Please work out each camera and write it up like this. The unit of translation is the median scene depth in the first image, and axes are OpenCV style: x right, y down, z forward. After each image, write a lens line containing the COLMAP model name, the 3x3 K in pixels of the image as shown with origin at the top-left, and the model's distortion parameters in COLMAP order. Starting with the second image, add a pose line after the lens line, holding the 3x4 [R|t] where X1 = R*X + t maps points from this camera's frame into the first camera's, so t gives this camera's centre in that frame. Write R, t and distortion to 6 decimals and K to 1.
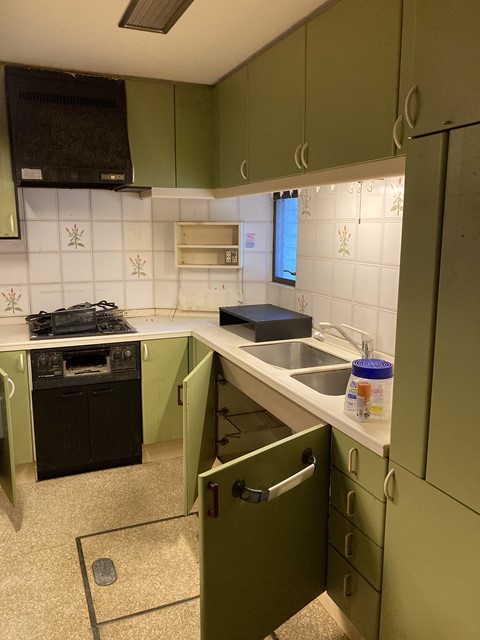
lens RADIAL K [[525.4, 0, 239.8], [0, 525.4, 321.9], [0, 0, 1]] dist [0.041882, -0.046255]
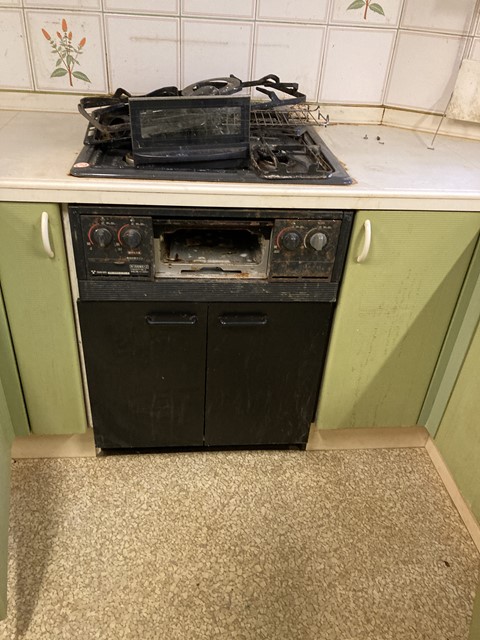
lens RADIAL K [[525.4, 0, 236.8], [0, 525.4, 317.3], [0, 0, 1]] dist [0.041882, -0.046255]
pose [[0.951167, 0.209377, -0.226809, -0.170223], [-0.106969, 0.912831, 0.394078, -0.030552], [0.289549, -0.350573, 0.890652, 0.627647]]
